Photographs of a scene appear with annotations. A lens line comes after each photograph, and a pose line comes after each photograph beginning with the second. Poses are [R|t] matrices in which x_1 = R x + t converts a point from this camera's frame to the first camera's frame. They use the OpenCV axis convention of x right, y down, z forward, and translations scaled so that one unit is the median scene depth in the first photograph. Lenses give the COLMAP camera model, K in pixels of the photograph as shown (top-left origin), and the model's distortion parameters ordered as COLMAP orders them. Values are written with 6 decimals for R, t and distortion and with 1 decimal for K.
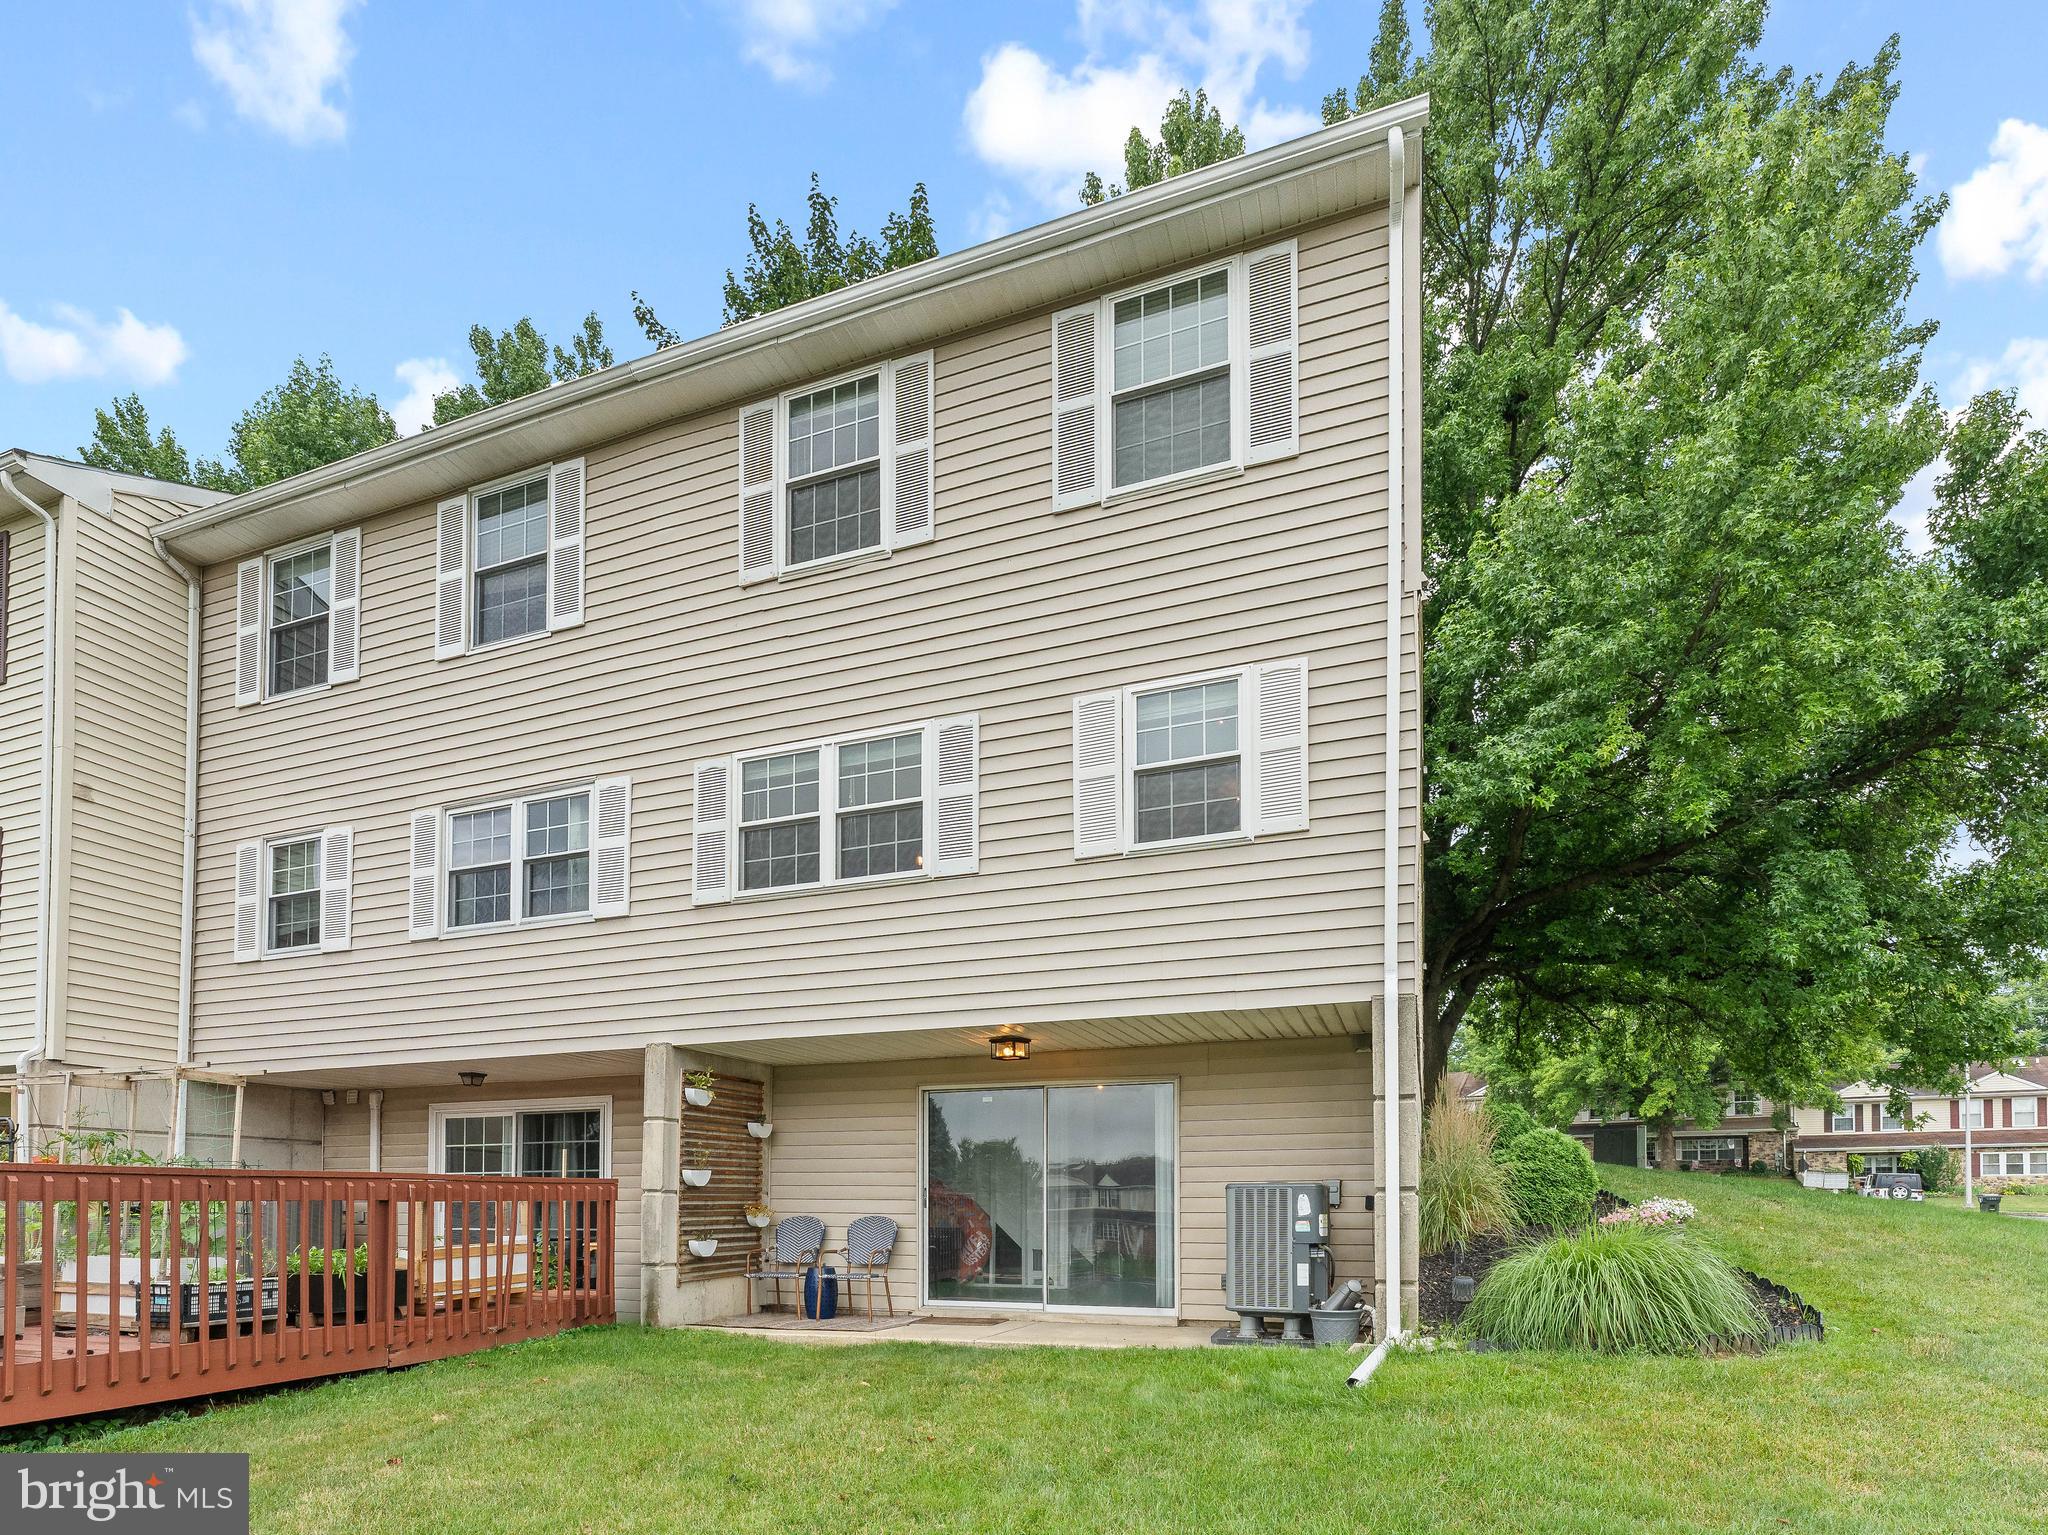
lens RADIAL K [[935.3, 0, 1024.0], [0, 935.3, 737.8], [0, 0, 1]] dist [-0.000317, -0.000734]
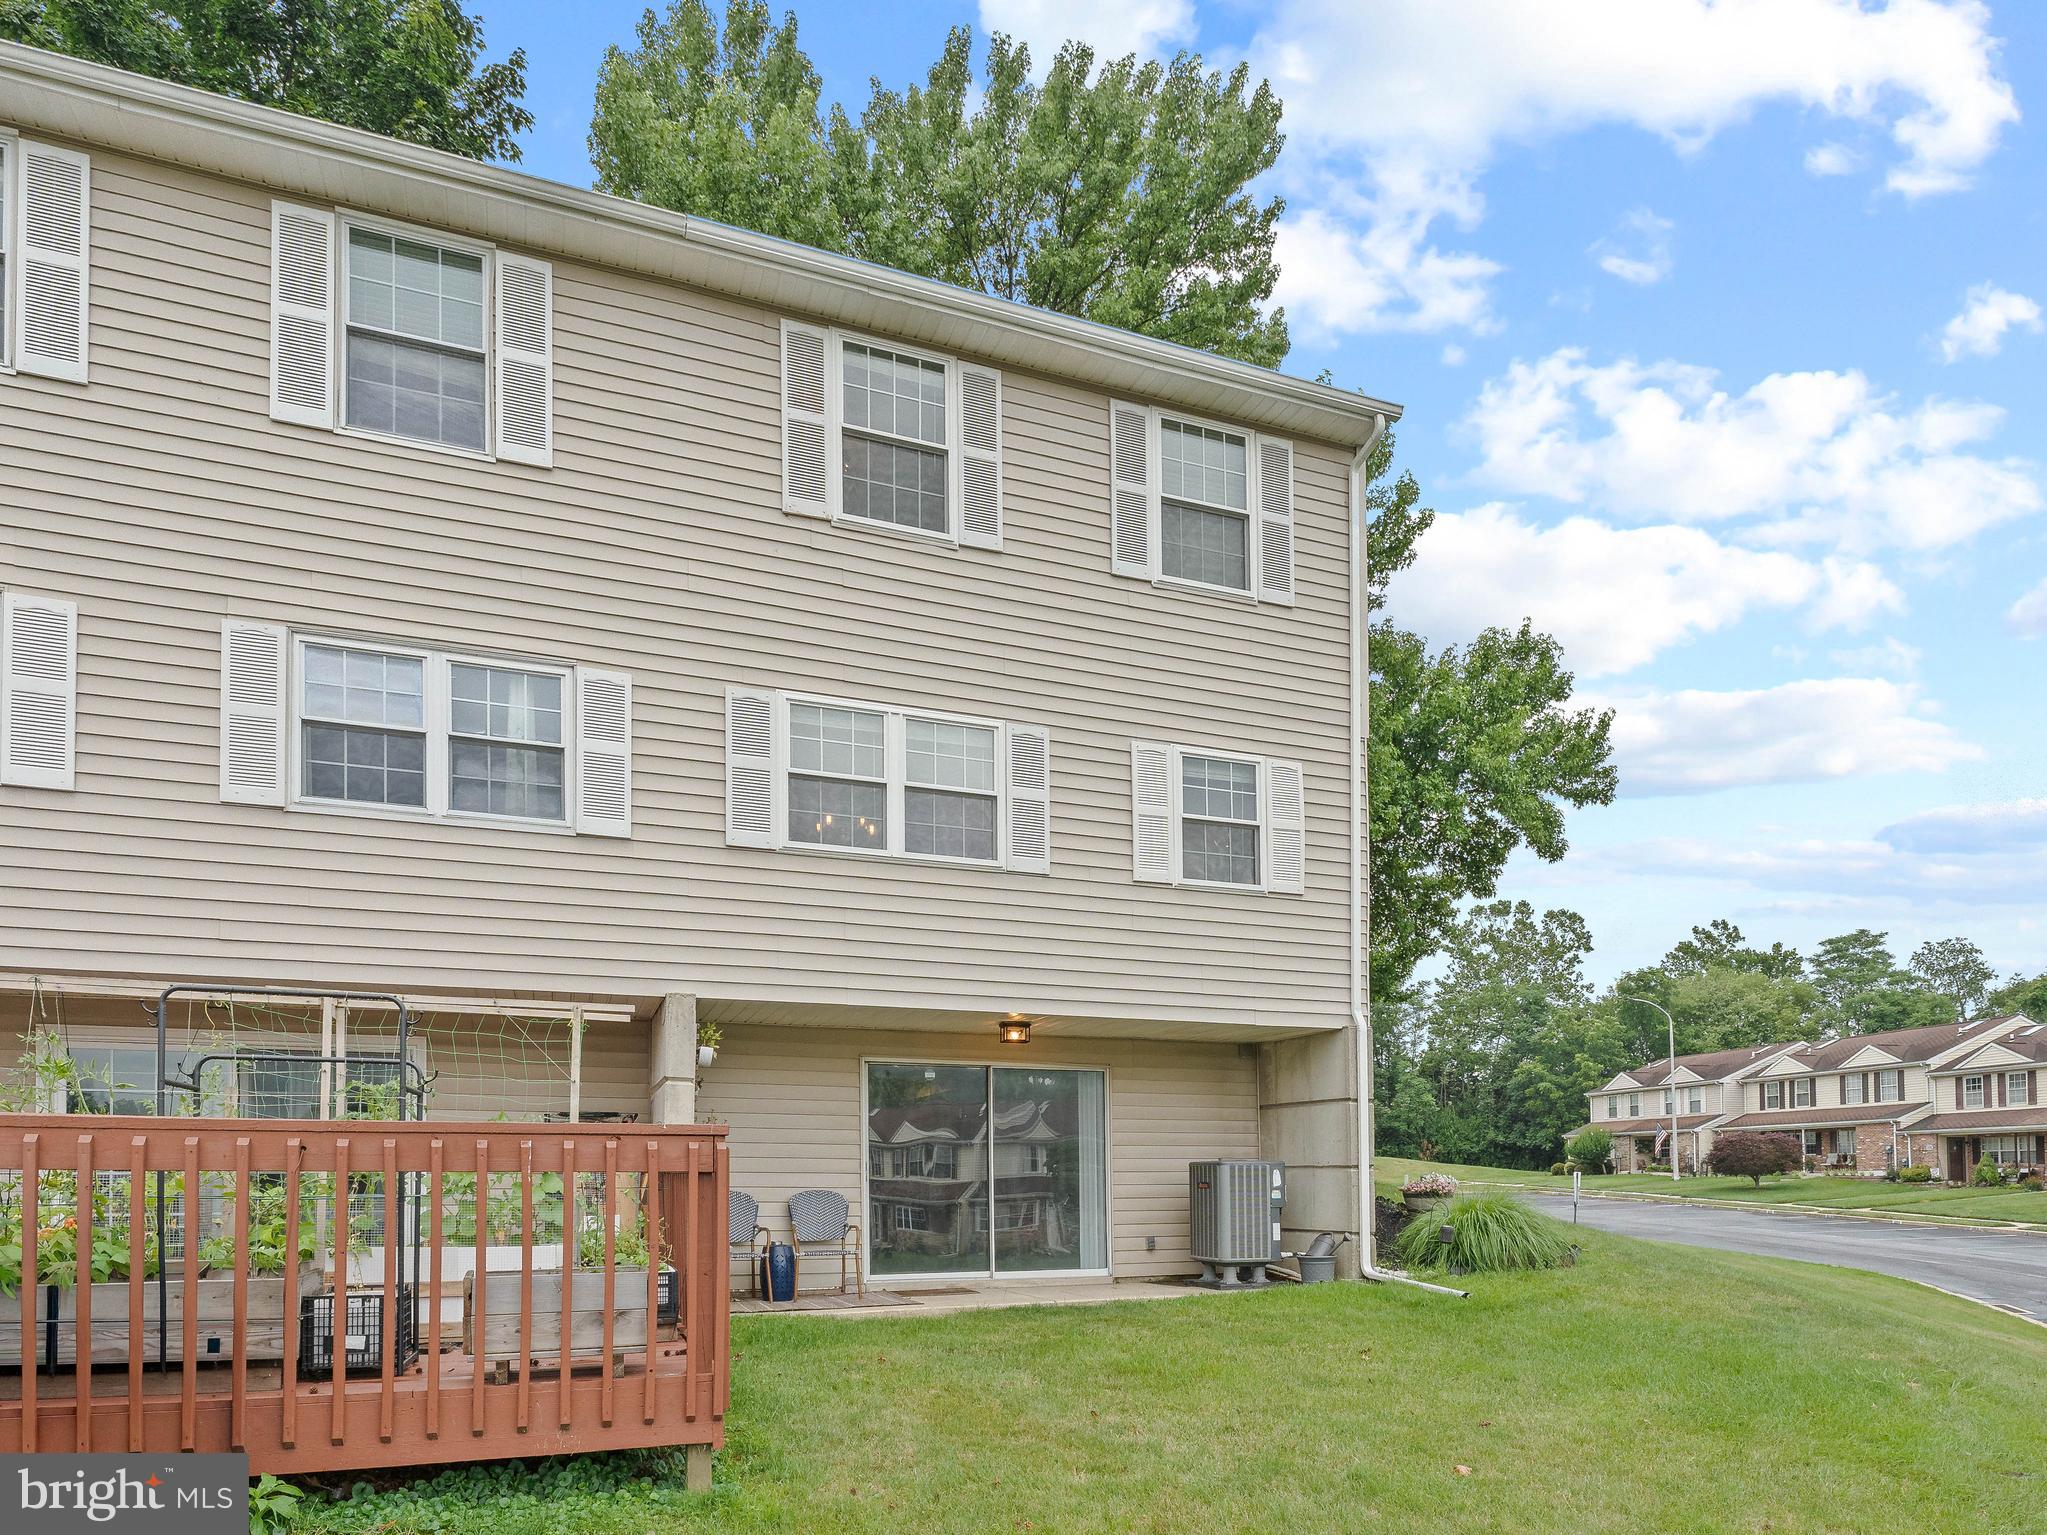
lens RADIAL K [[915.1, 0, 750.7], [0, 915.1, 735.4], [0, 0, 1]] dist [-0.000051, -0.000424]
pose [[0.812055, 0.255285, 0.524782, -0.837735], [-0.258513, 0.963561, -0.068706, 0.136084], [-0.523199, -0.079870, 0.848459, 0.263072]]
